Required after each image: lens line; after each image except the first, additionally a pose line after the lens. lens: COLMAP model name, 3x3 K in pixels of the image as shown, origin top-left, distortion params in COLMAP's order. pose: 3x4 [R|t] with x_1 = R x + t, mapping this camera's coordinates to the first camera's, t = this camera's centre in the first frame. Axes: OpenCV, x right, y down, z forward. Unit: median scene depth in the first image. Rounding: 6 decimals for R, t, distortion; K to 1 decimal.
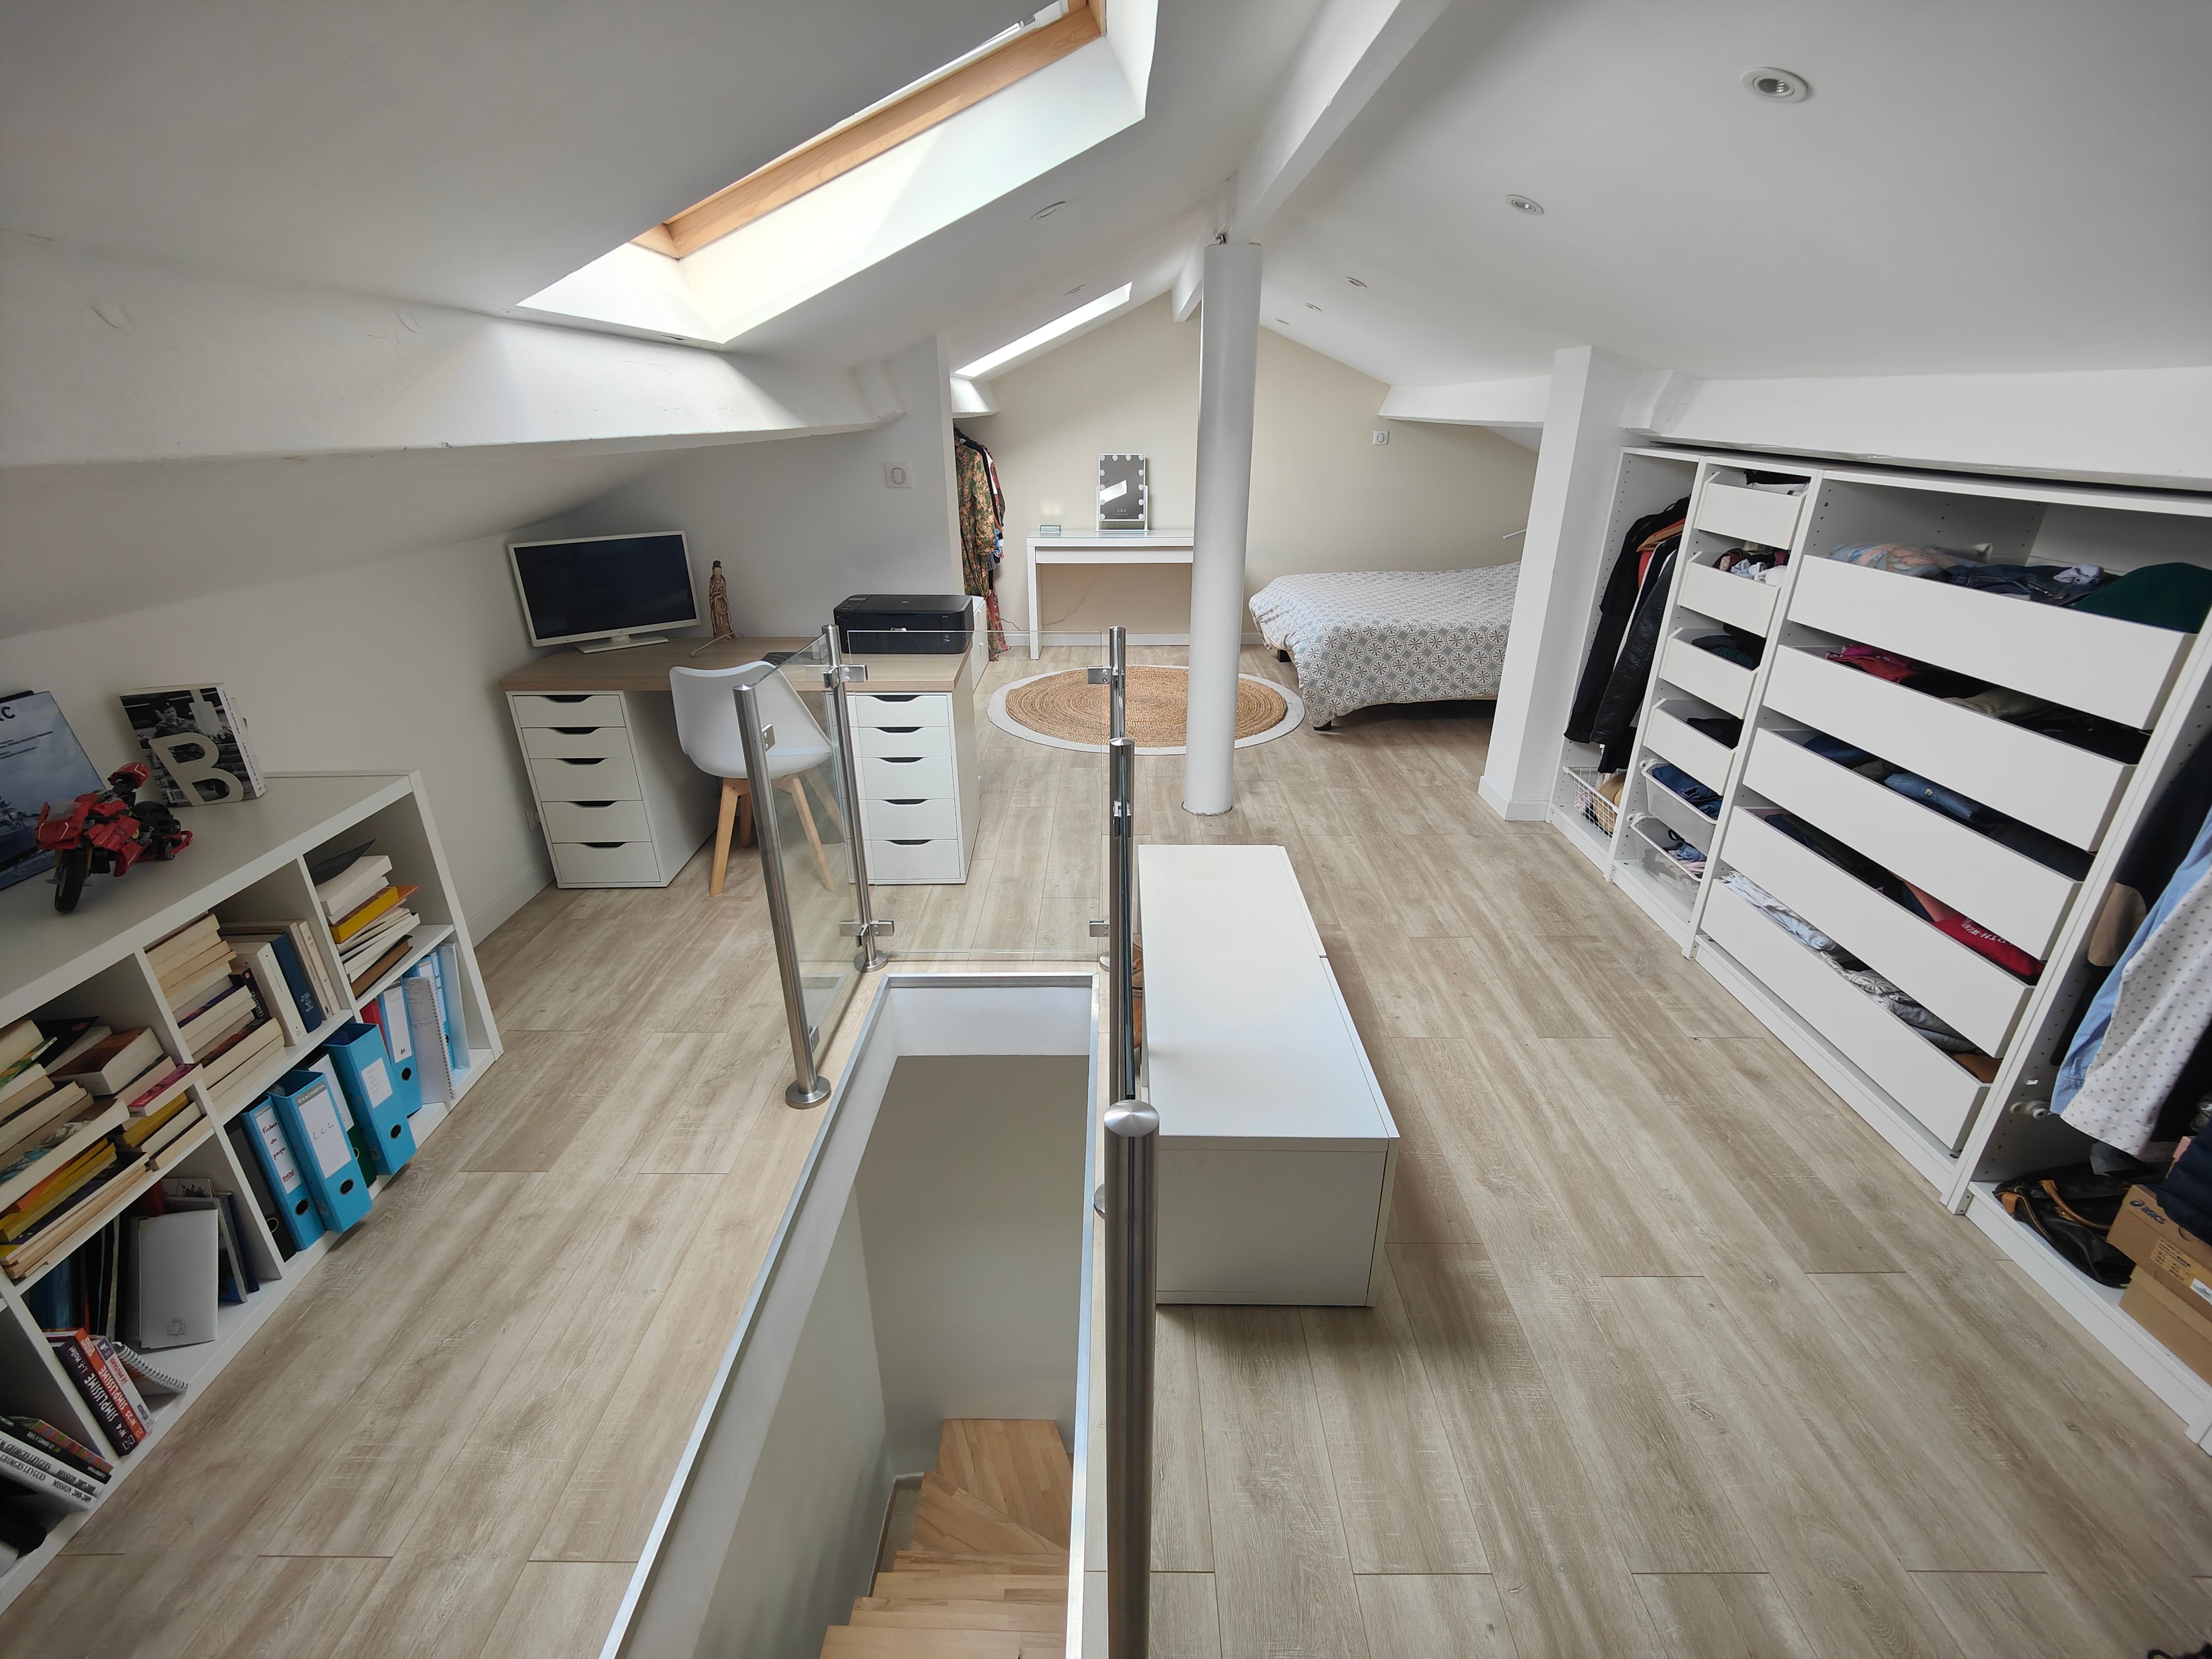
lens RADIAL K [[979.8, 0, 1107.0], [0, 979.8, 837.6], [0, 0, 1]] dist [0.029743, -0.023400]
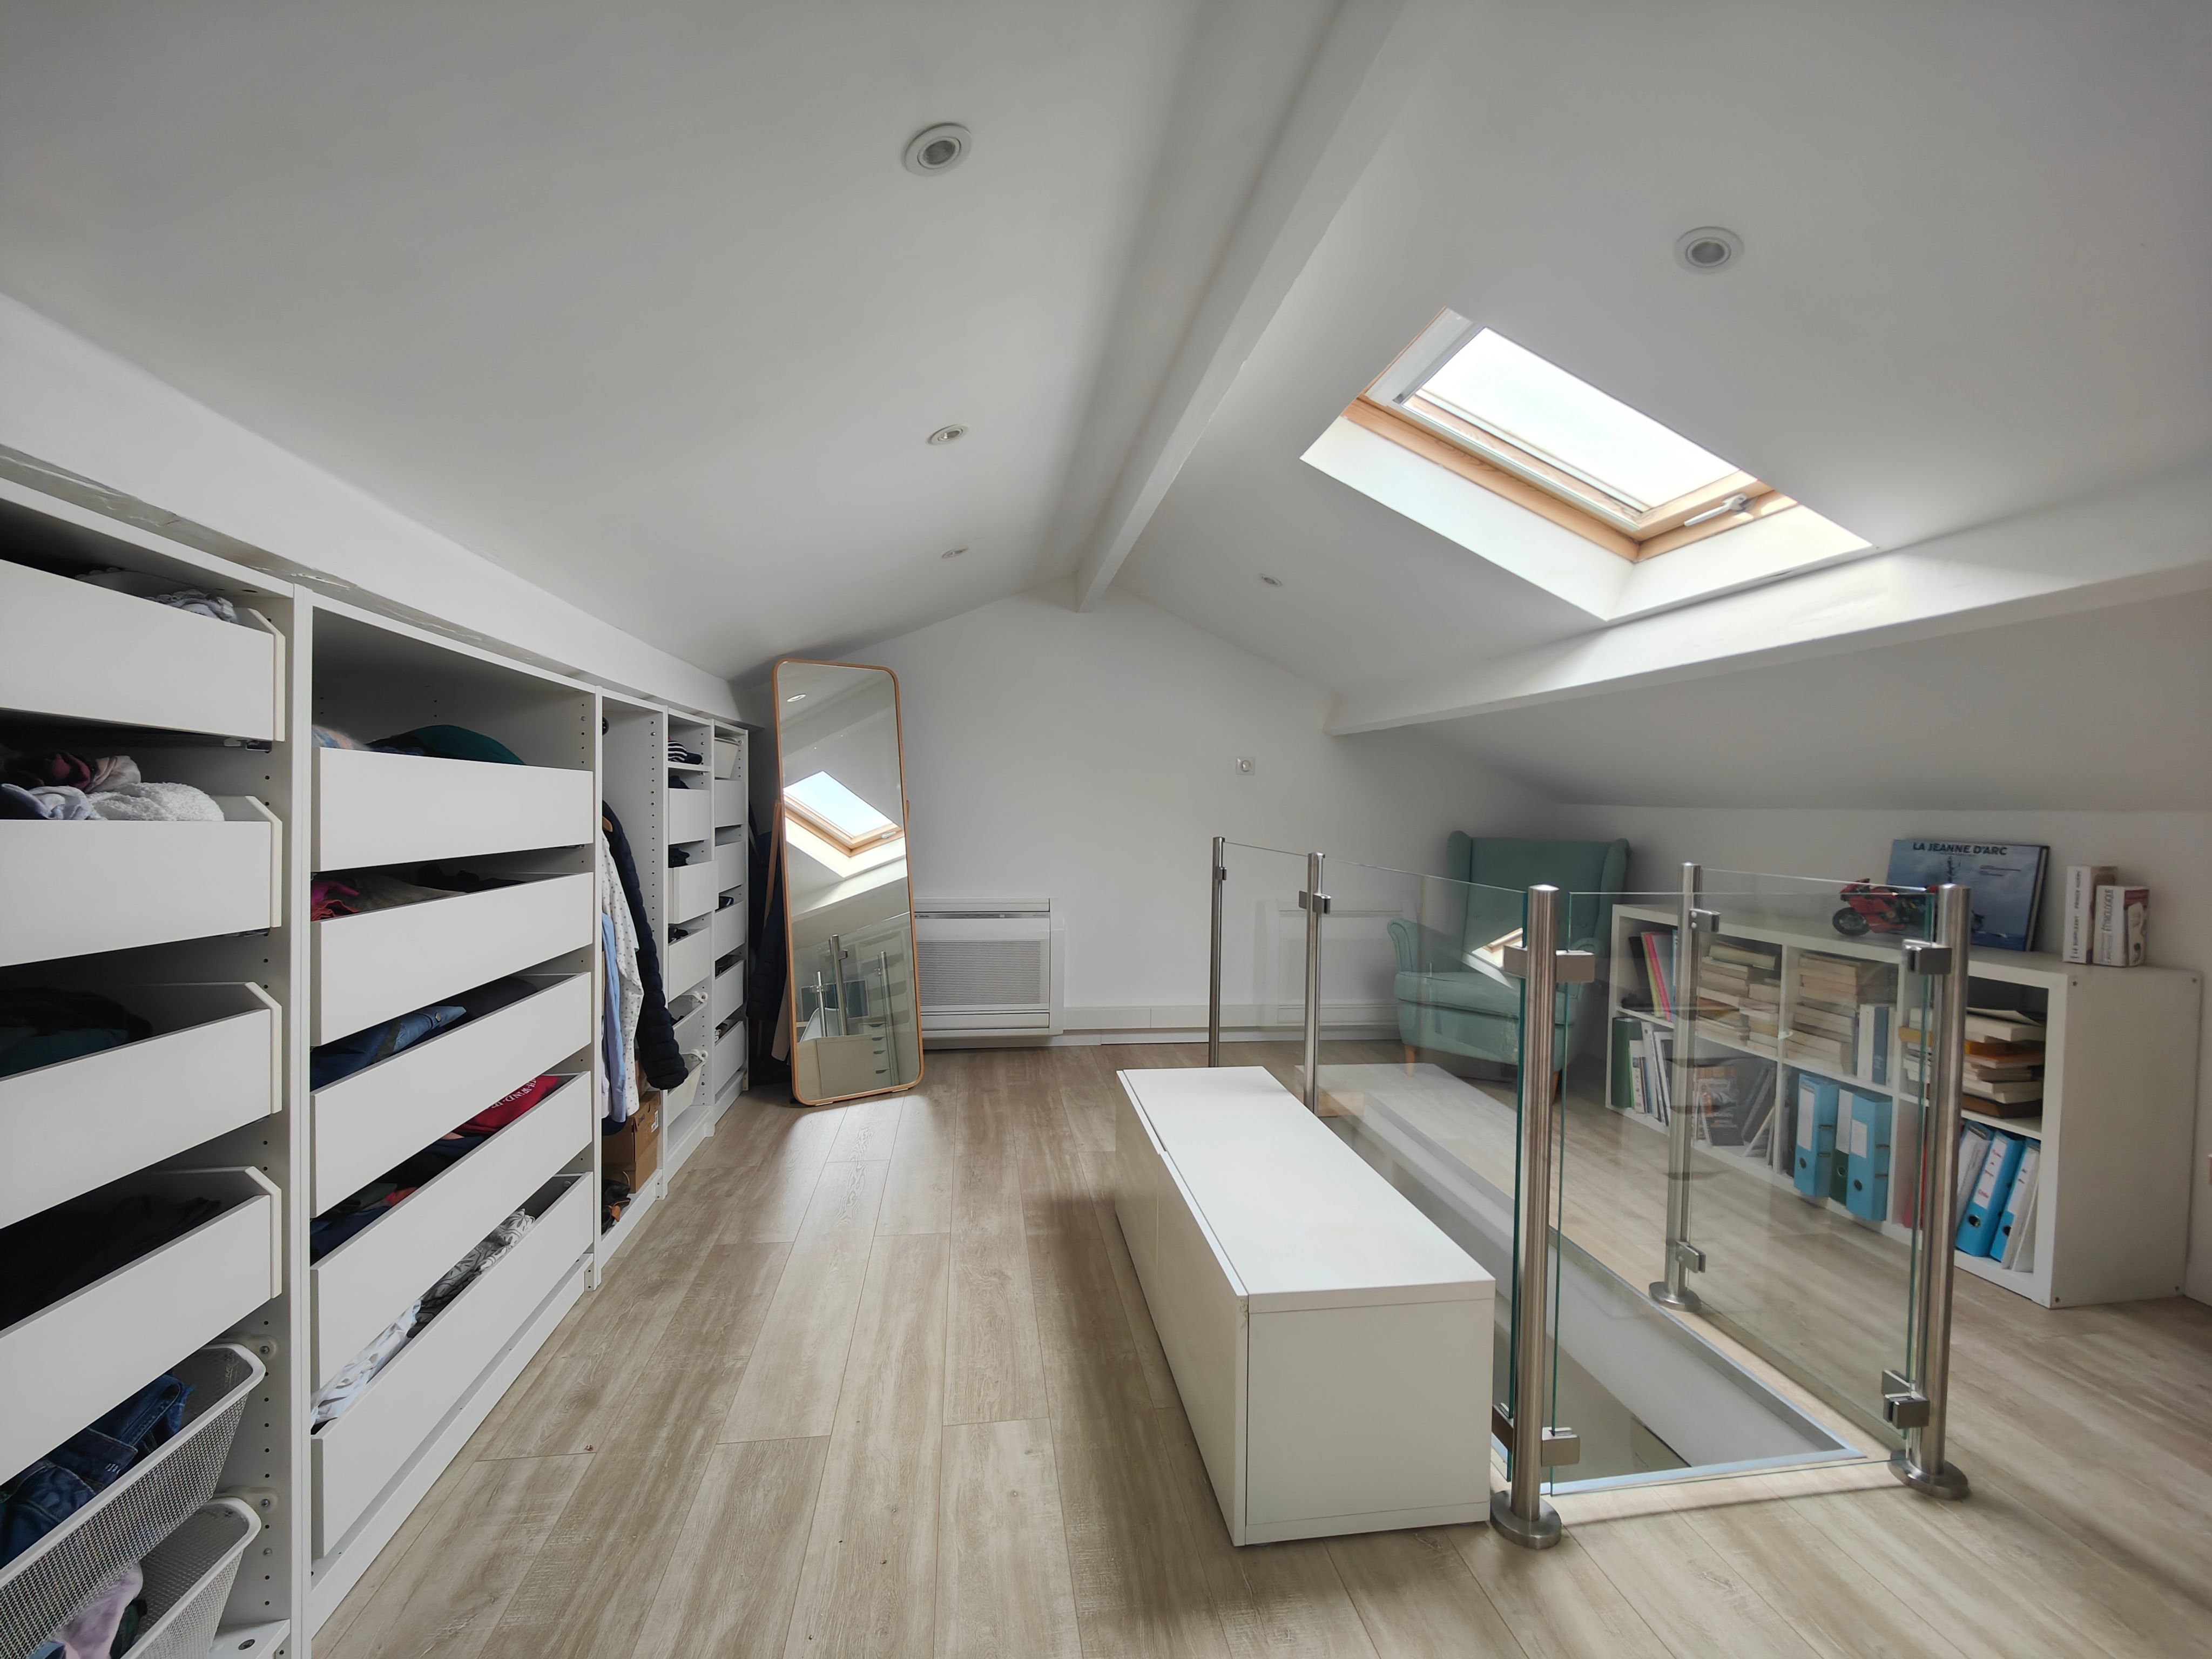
lens RADIAL K [[961.6, 0, 1102.7], [0, 961.6, 831.5], [0, 0, 1]] dist [0.029790, -0.021147]
pose [[-0.989650, -0.008634, -0.143241, 0.291511], [-0.068707, 0.904846, 0.420158, -0.382599], [0.125983, 0.425651, -0.896074, 1.193302]]
